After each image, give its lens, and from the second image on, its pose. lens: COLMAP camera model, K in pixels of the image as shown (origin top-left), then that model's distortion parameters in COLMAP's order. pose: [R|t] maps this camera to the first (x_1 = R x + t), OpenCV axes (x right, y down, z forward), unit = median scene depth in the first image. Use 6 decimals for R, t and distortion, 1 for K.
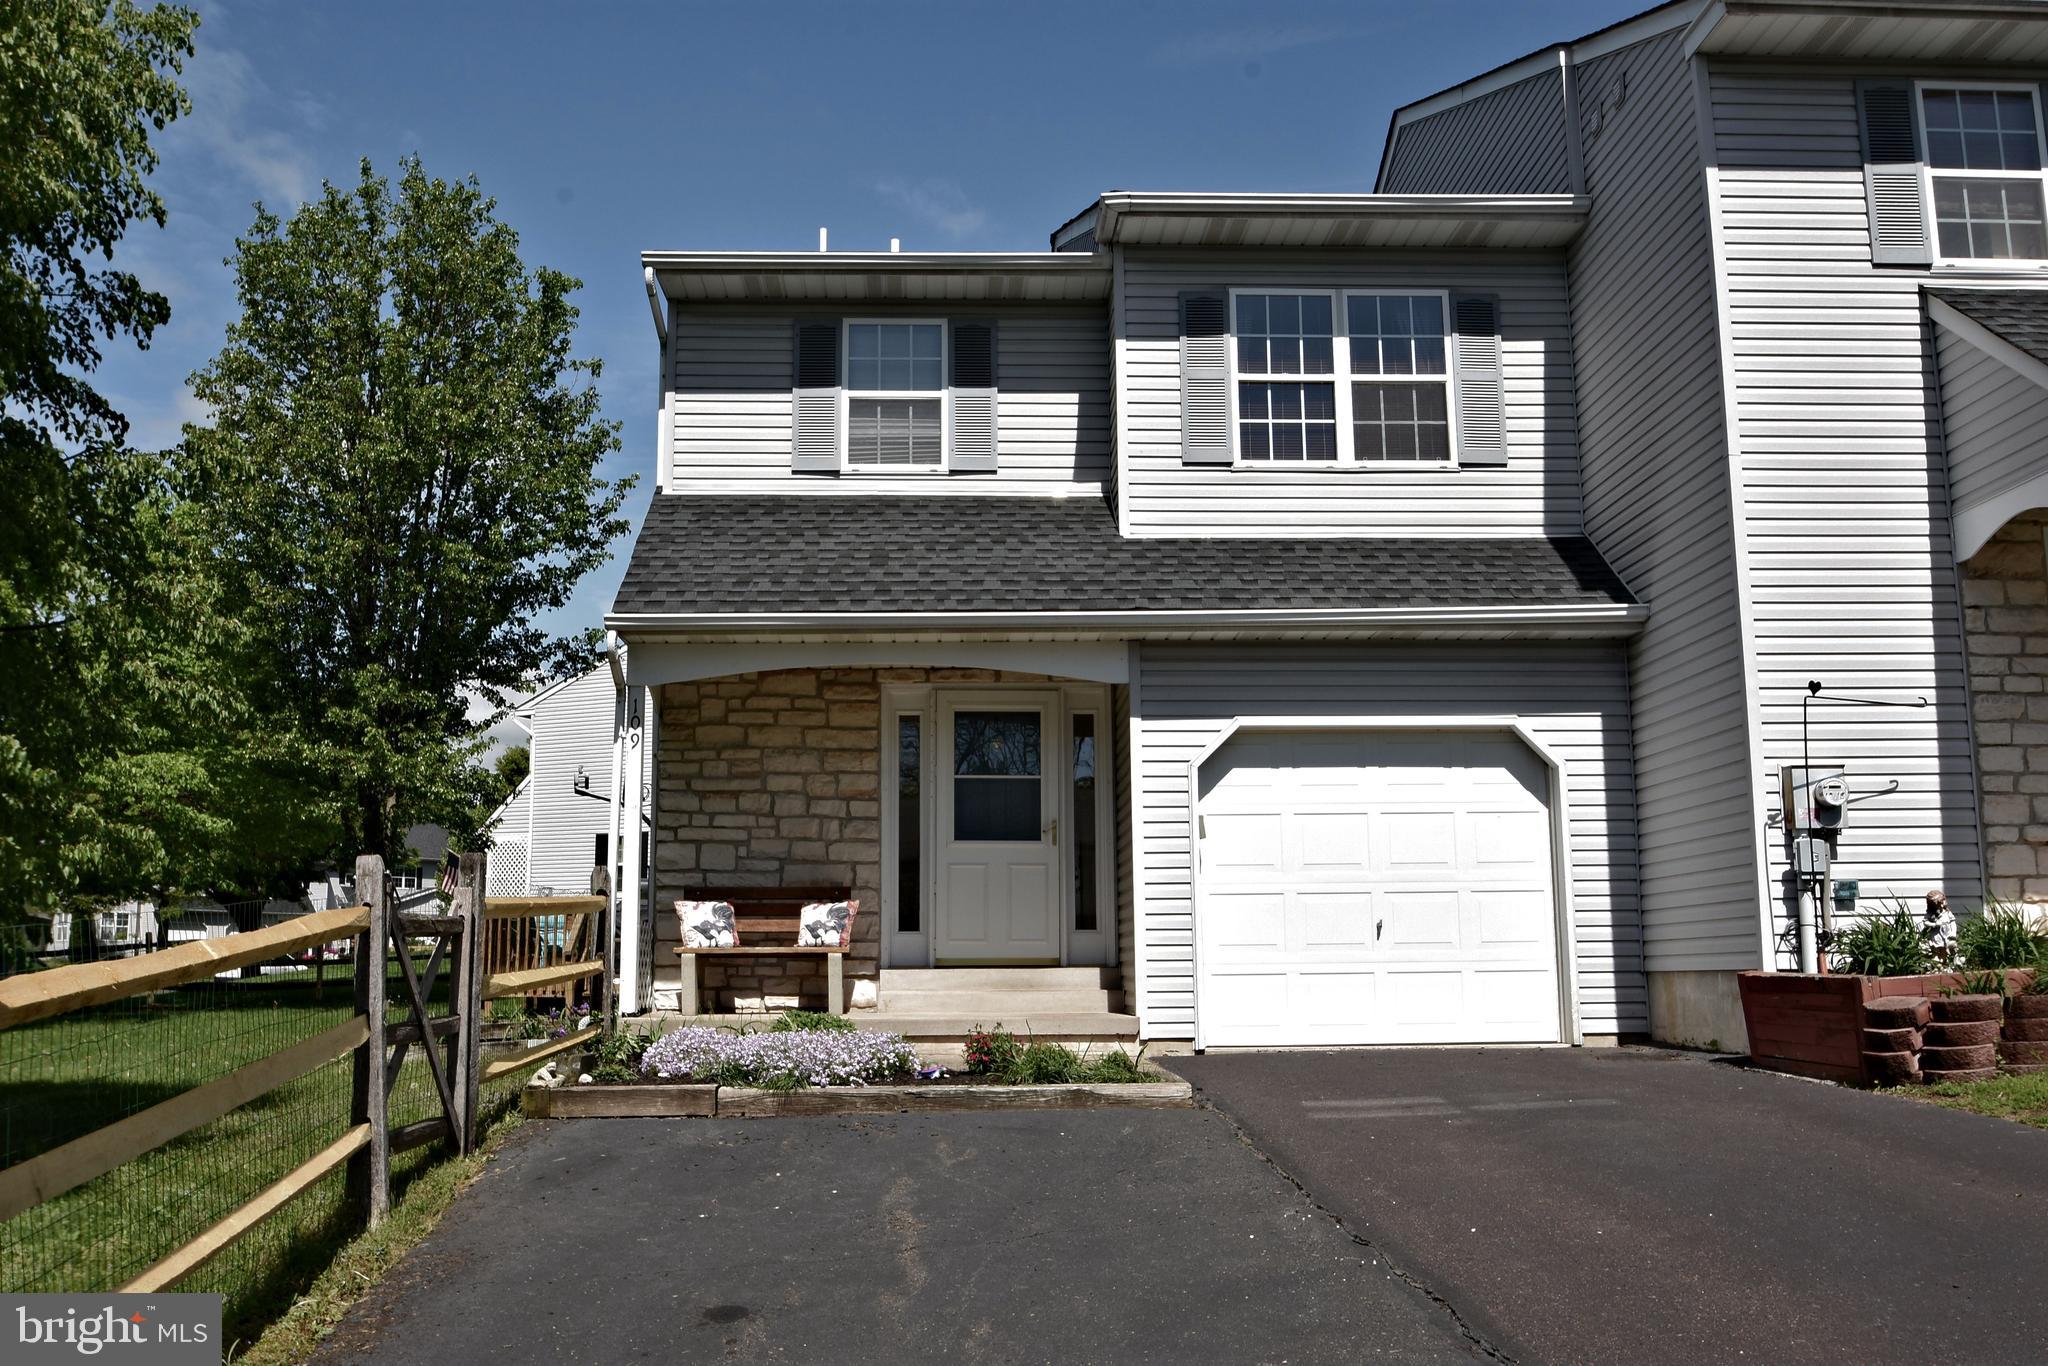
lens RADIAL K [[1667.1, 0, 1026.0], [0, 1667.1, 686.6], [0, 0, 1]] dist [-0.012929, -0.002358]
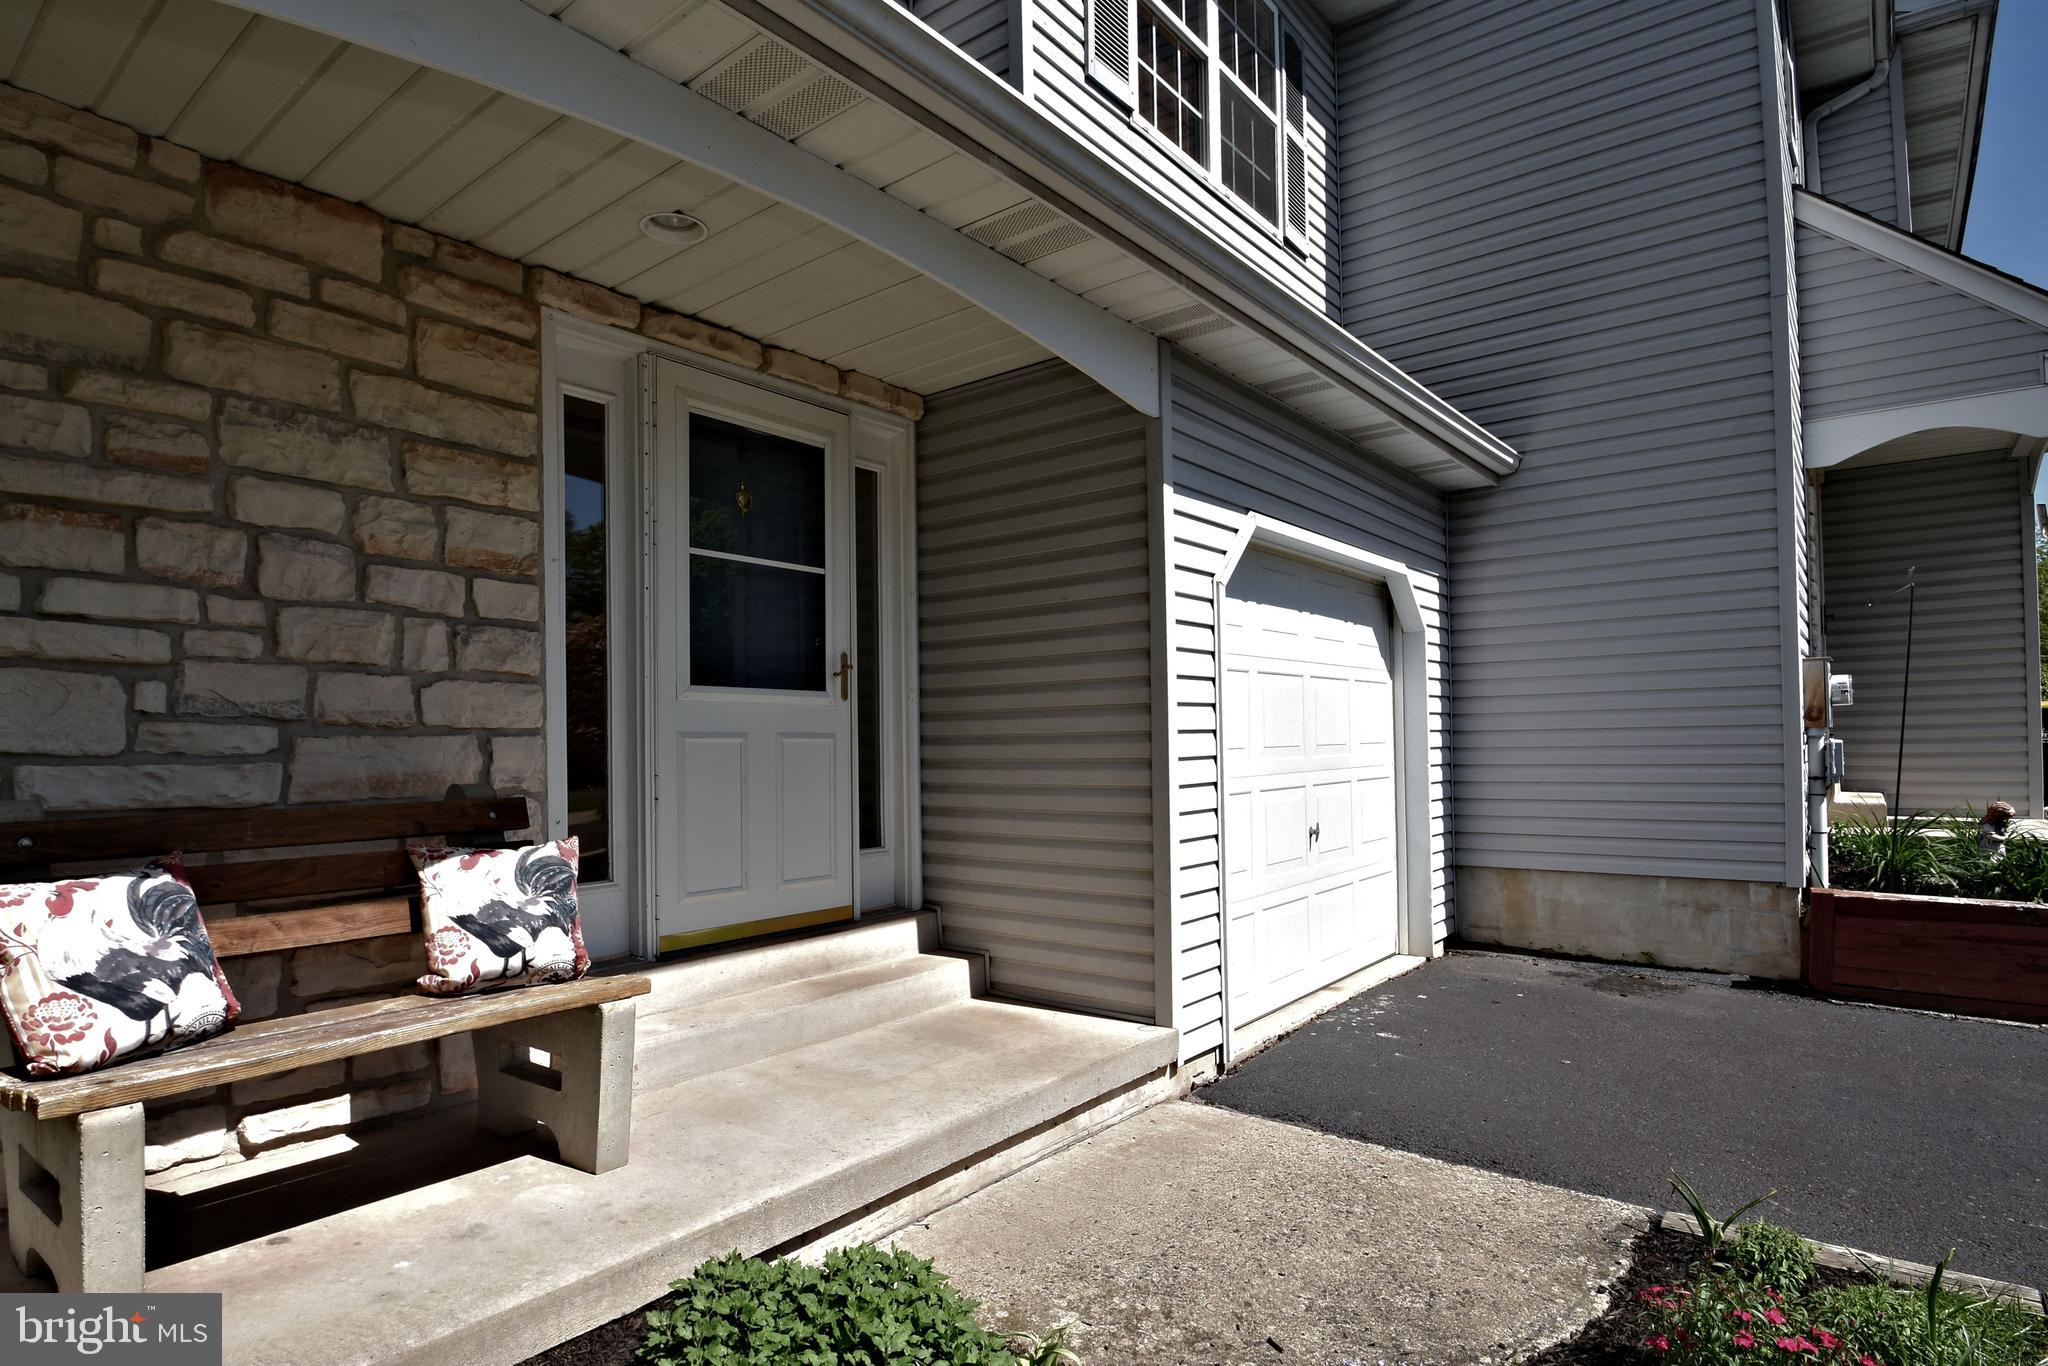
lens RADIAL K [[1102.4, 0, 1001.1], [0, 1102.4, 711.5], [0, 0, 1]] dist [-0.007831, -0.003738]
pose [[0.661295, 0.019126, 0.749882, -0.219153], [-0.122837, 0.988941, 0.083103, 0.062967], [-0.740000, -0.147069, 0.656331, 0.729208]]
